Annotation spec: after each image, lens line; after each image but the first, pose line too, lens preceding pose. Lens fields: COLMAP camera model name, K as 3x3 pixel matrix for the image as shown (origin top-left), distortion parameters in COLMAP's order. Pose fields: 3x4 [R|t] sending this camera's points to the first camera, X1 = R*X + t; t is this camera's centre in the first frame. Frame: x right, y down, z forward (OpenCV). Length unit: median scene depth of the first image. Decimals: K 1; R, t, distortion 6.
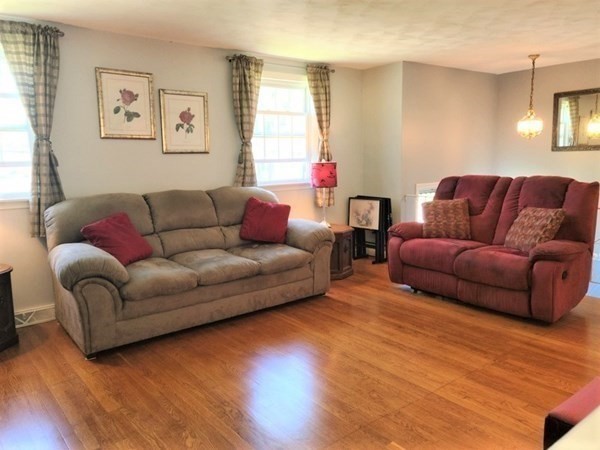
lens RADIAL K [[472.8, 0, 300.8], [0, 472.8, 222.5], [0, 0, 1]] dist [0.097690, -0.089284]
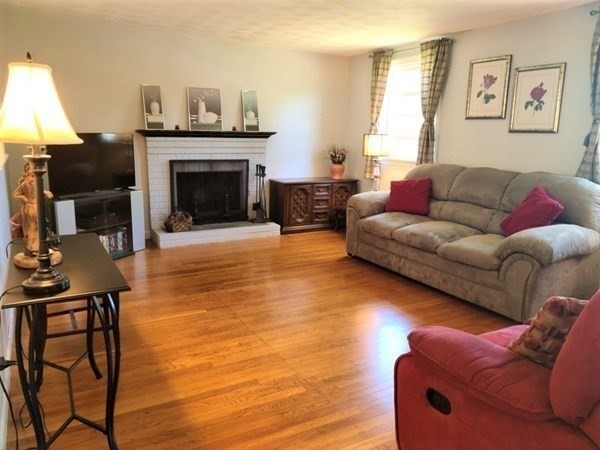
lens RADIAL K [[472.8, 0, 300.8], [0, 472.8, 222.5], [0, 0, 1]] dist [0.097690, -0.089284]
pose [[-0.169148, 0.205991, -0.963824, 0.863553], [-0.148558, 0.961414, 0.231547, -0.137603], [0.974330, 0.182349, -0.132020, 0.773499]]
